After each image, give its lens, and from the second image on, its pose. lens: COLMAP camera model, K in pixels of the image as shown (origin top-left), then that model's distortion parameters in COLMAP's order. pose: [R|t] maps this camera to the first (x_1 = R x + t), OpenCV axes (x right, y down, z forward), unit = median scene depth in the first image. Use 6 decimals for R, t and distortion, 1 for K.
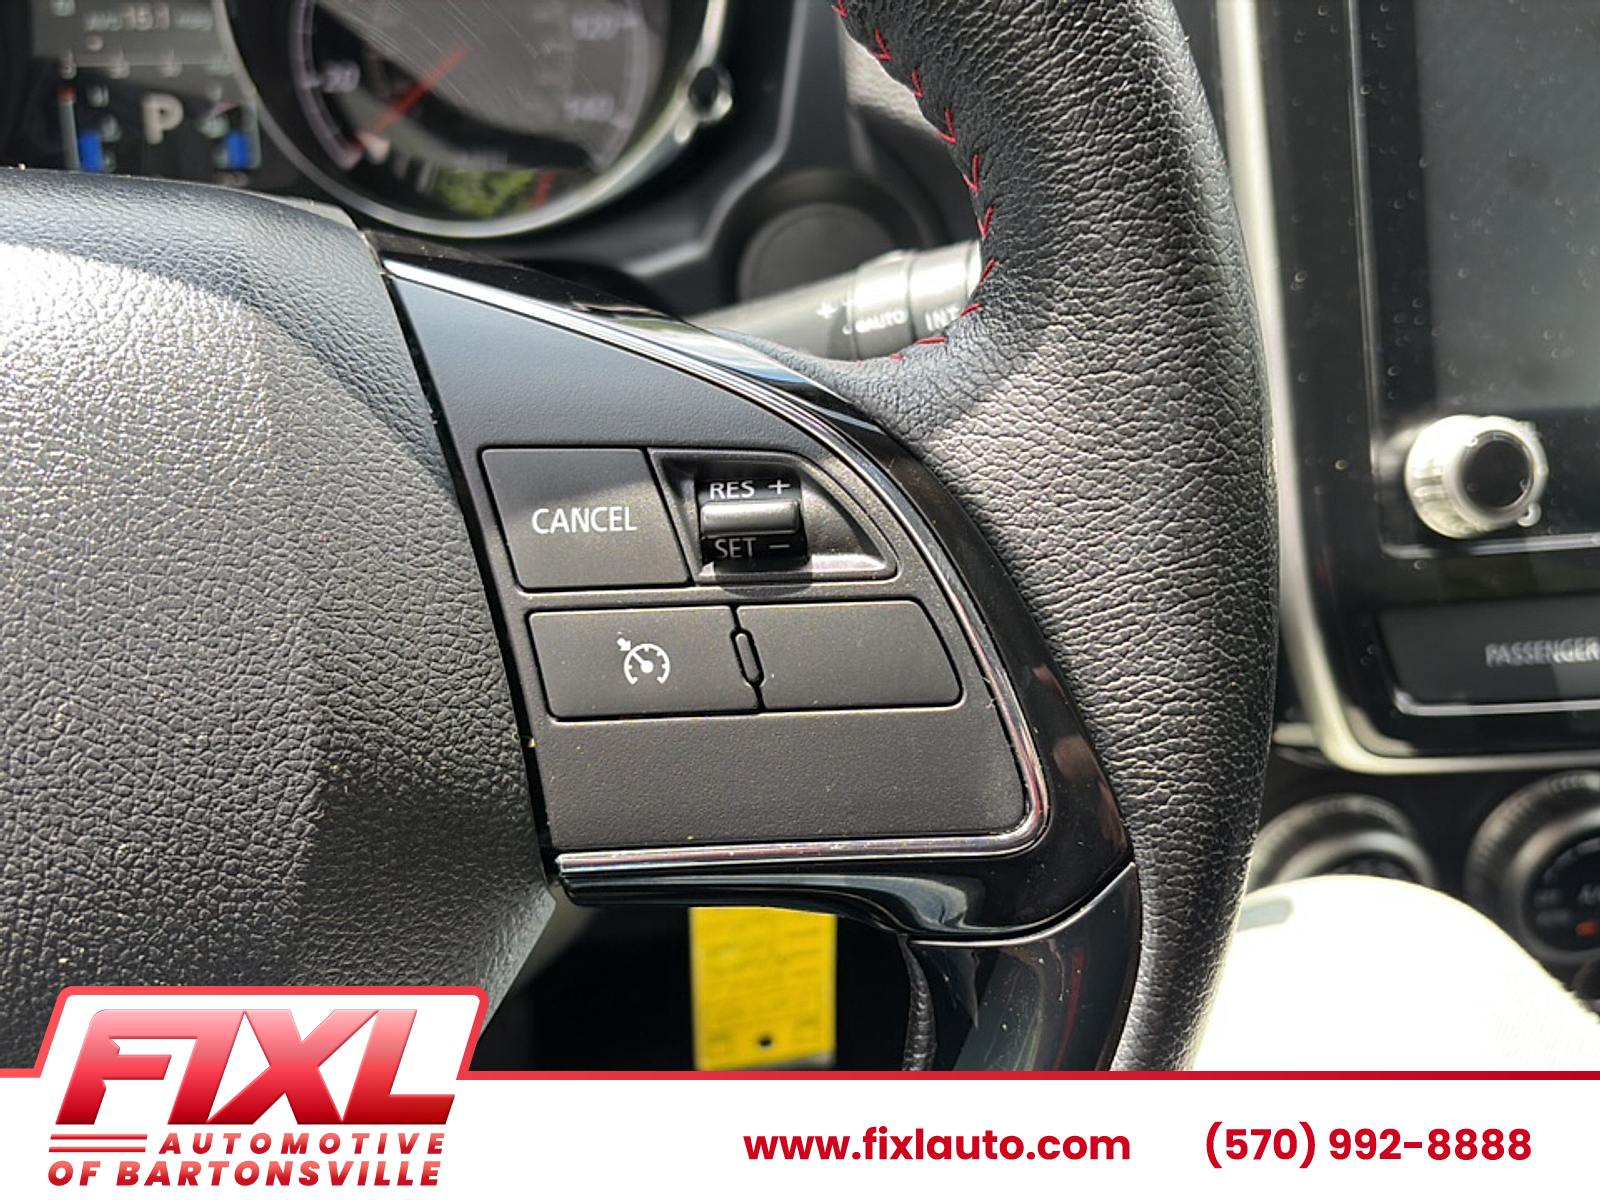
lens RADIAL K [[1360.7, 0, 800.0], [0, 1360.7, 600.0], [0, 0, 1]] dist [0.006621, 0.000668]
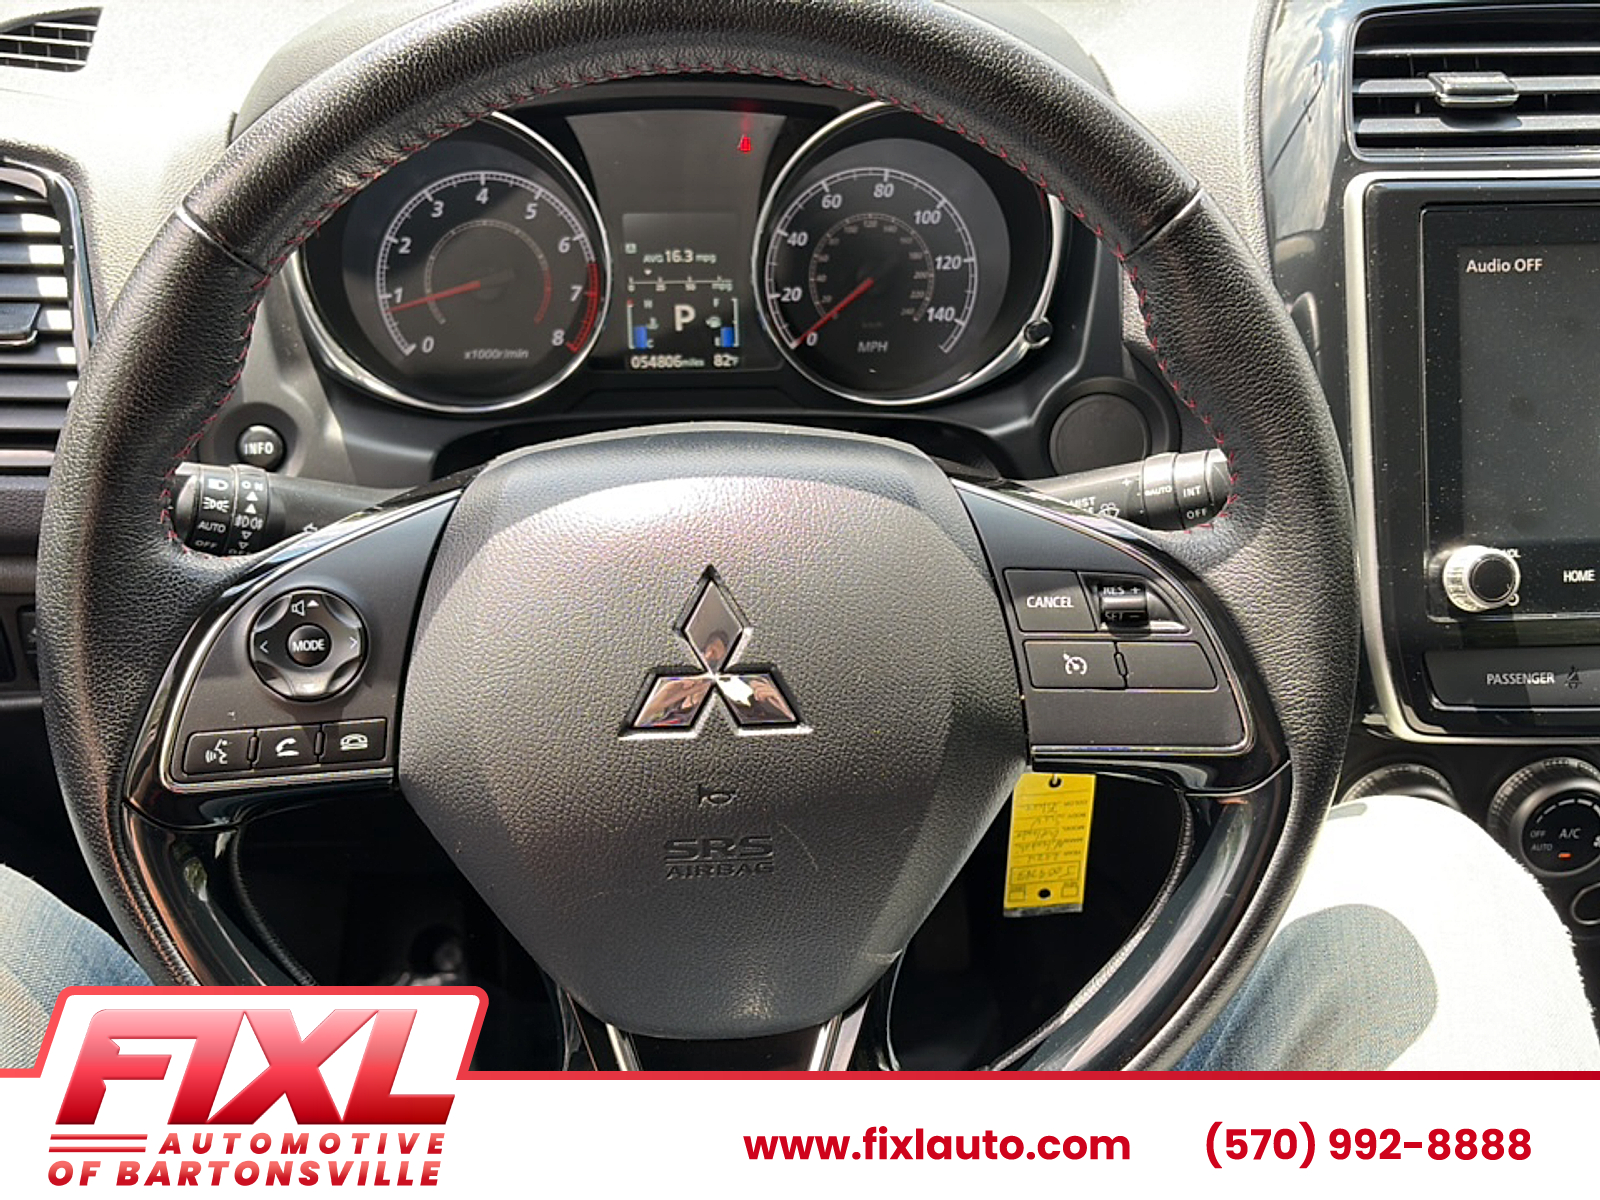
lens RADIAL K [[1402.3, 0, 801.8], [0, 1402.3, 605.2], [0, 0, 1]] dist [0.008113, -0.006960]
pose [[0.997038, 0.038844, -0.066375, -0.414085], [-0.038400, 0.999231, 0.007956, -0.055562], [0.066633, -0.005383, 0.997763, -1.369092]]
